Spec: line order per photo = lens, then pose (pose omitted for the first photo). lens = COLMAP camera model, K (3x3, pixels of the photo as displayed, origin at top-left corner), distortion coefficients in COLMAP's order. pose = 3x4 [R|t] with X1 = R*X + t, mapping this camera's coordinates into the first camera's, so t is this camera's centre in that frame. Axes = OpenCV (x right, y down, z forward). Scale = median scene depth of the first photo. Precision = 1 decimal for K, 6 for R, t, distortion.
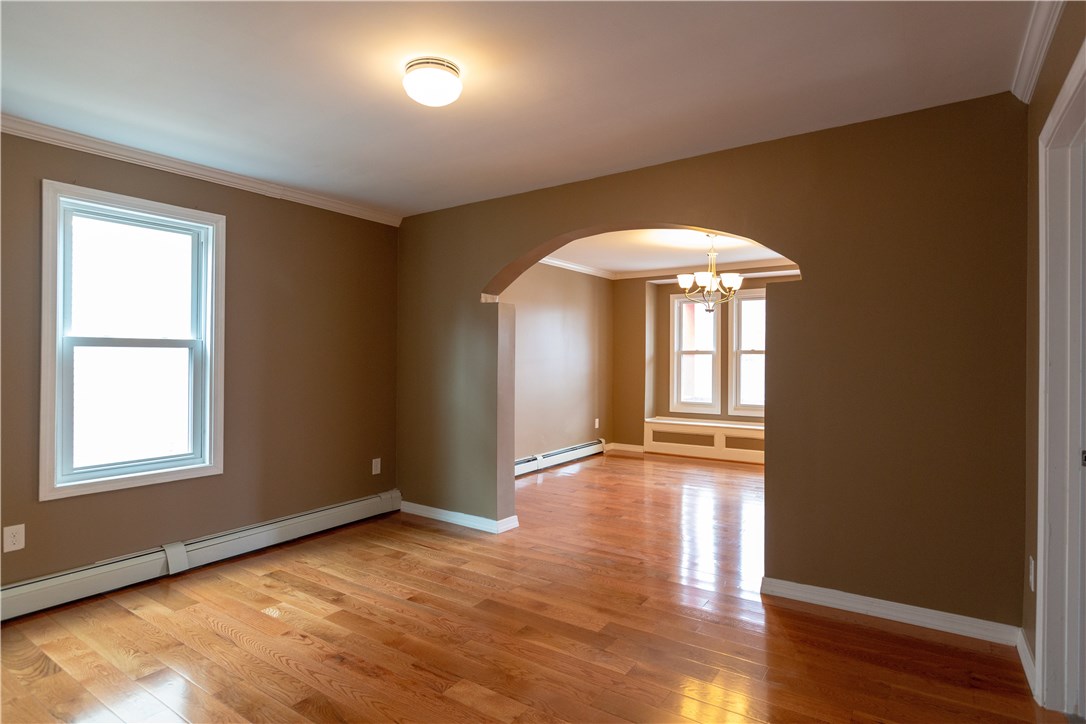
lens RADIAL K [[575.6, 0, 550.0], [0, 575.6, 362.3], [0, 0, 1]] dist [0.003428, -0.000284]
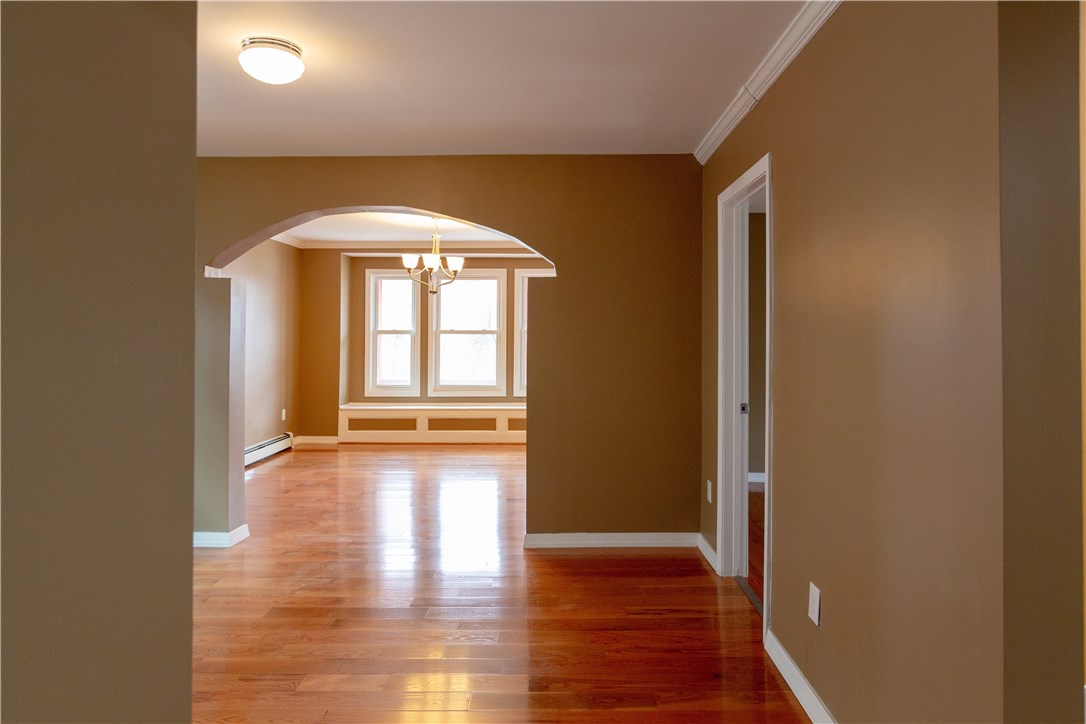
lens RADIAL K [[665.1, 0, 564.5], [0, 665.1, 340.2], [0, 0, 1]] dist [0.002617, -0.007039]
pose [[0.827131, -0.006721, 0.561969, -0.132144], [0.005163, 0.999977, 0.004361, -0.007472], [-0.561986, -0.000706, 0.827147, -0.058064]]
